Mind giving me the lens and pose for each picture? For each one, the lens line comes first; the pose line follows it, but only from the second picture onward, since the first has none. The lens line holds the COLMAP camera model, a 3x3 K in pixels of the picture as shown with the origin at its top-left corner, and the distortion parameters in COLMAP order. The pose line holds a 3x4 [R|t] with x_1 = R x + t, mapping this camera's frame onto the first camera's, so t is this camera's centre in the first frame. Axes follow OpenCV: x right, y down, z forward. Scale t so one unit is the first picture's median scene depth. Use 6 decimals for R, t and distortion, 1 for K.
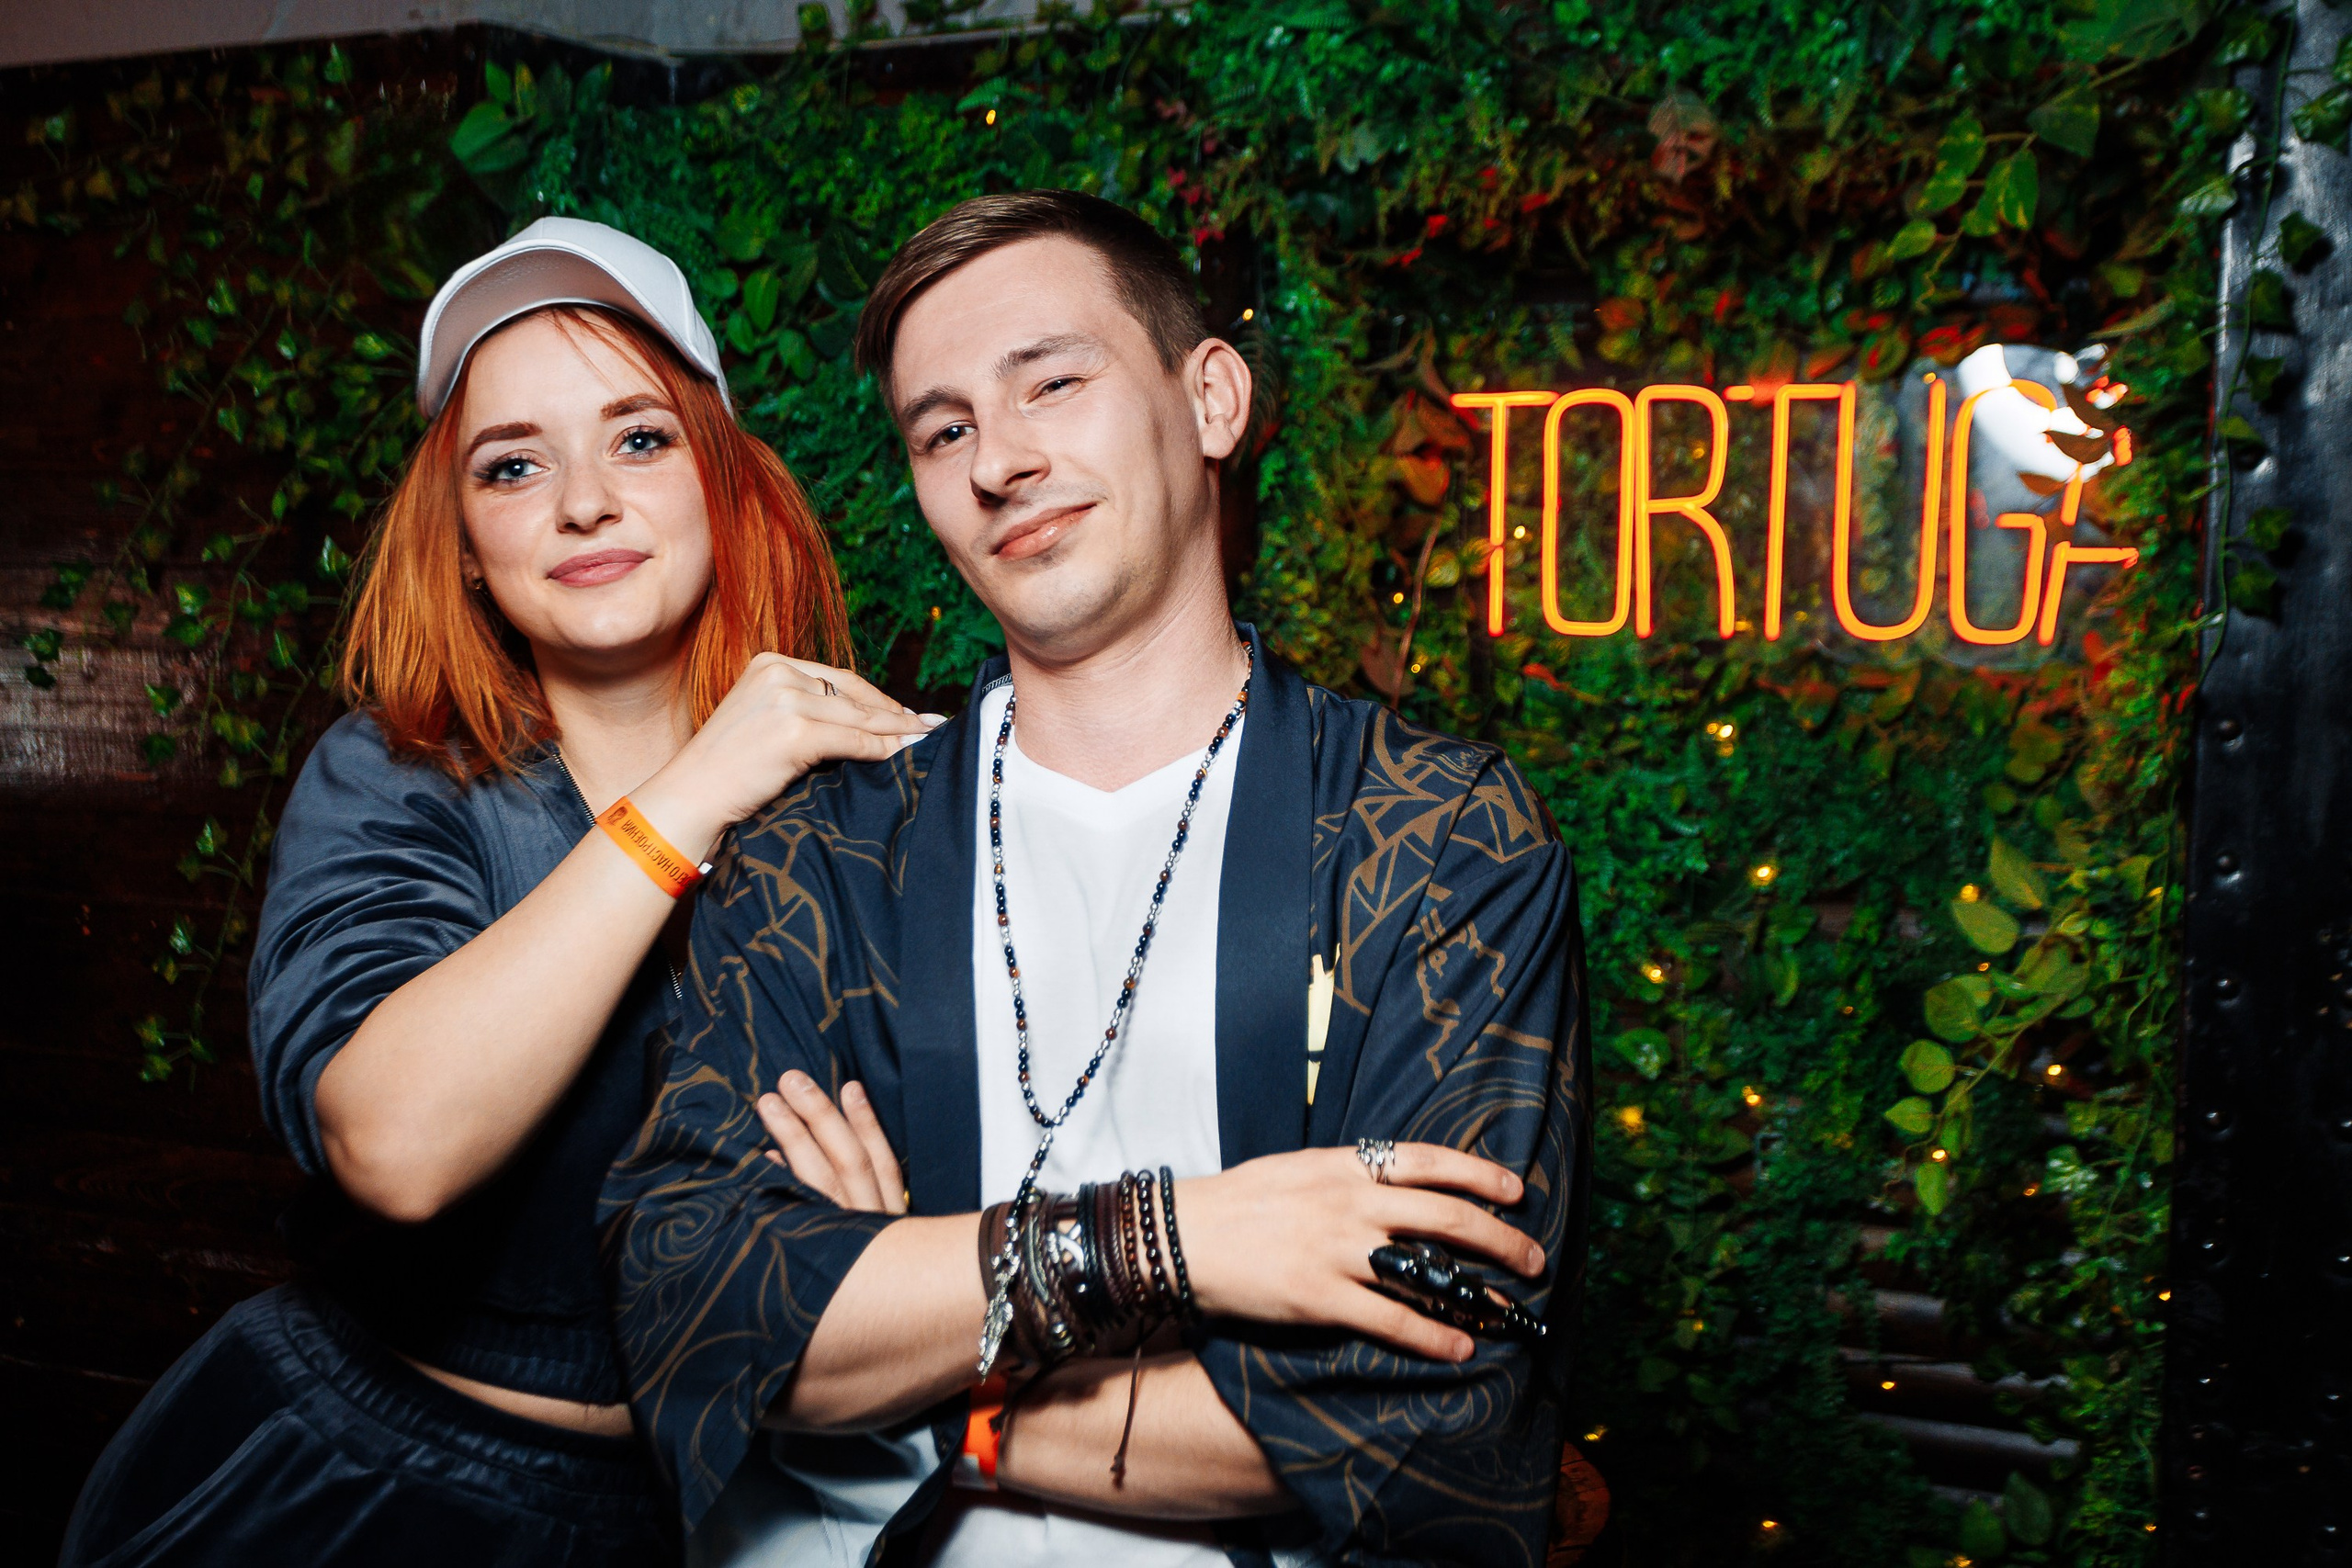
lens RADIAL K [[2630.6, 0, 1176.0], [0, 2630.6, 784.0], [0, 0, 1]] dist [0.045970, 0.037224]
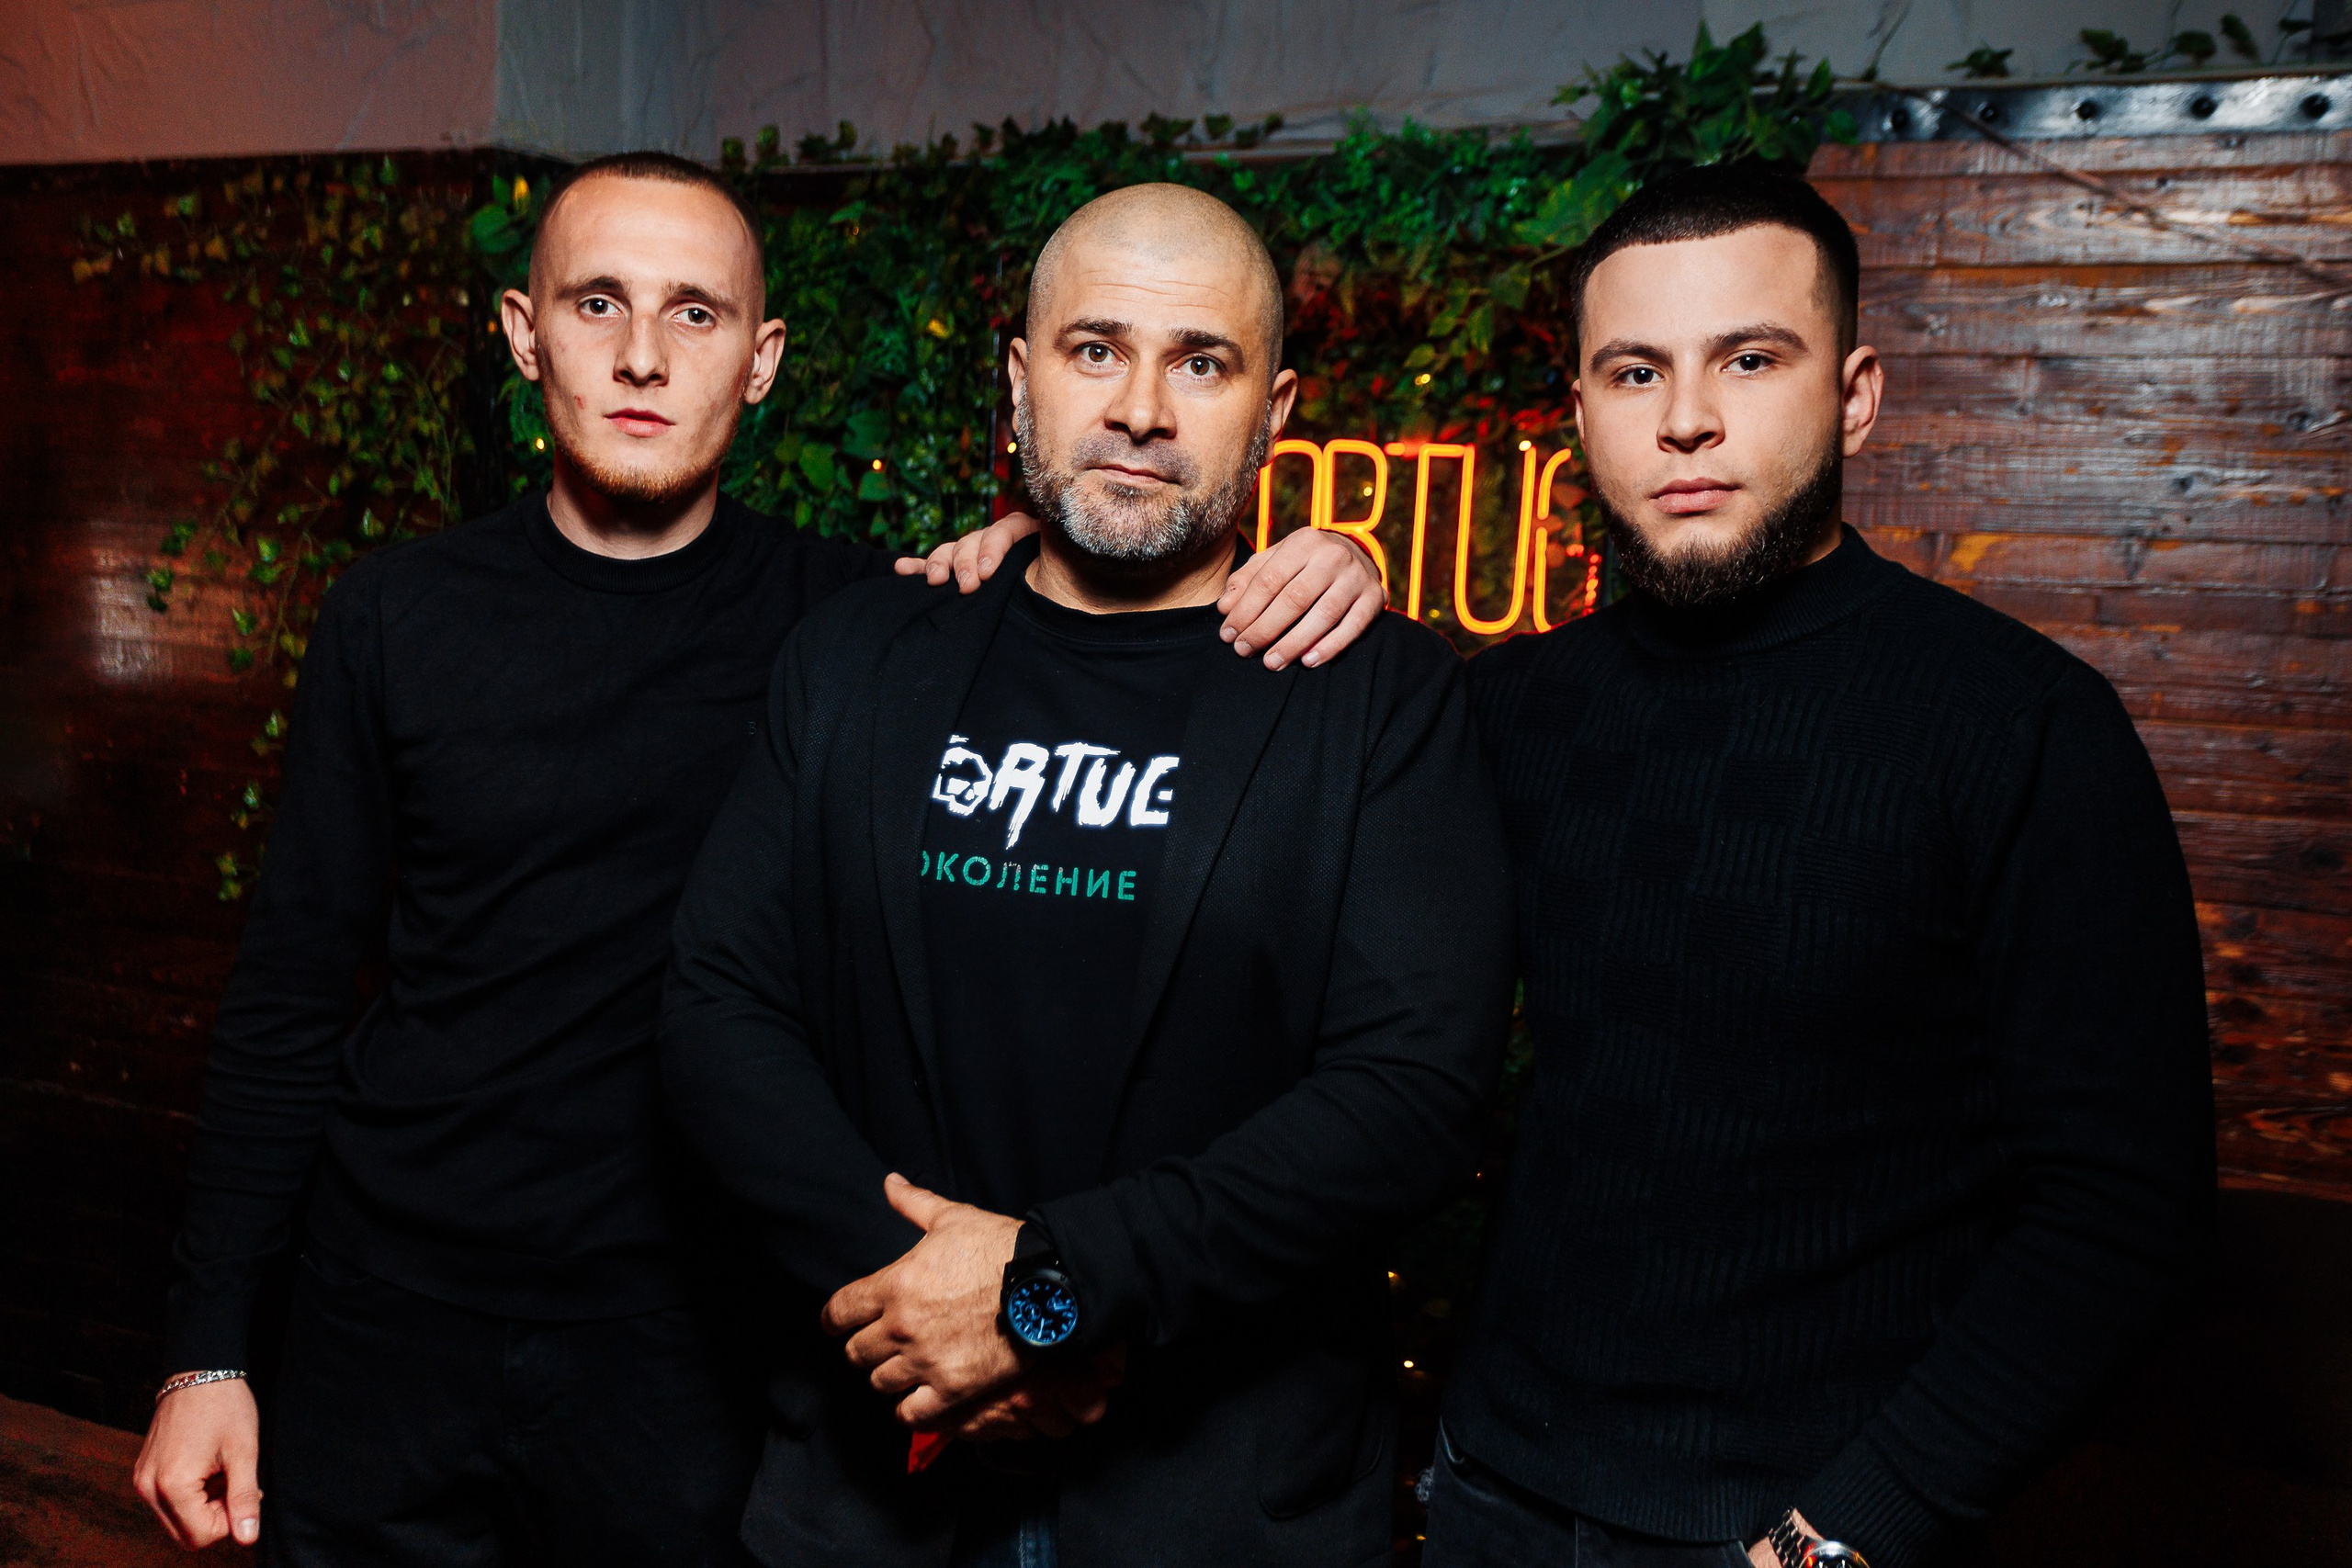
lens RADIAL K [[2440.5, 0, 1176.0], [0, 2440.5, 784.0], [0, 0, 1]] dist [0.030041, 0.022627]
pose [[0.999093, 0.042449, -0.003238, 0.111802], [-0.042432, 0.999086, 0.005237, 0.025507], [0.003457, -0.005095, 0.999981, -0.281128]]
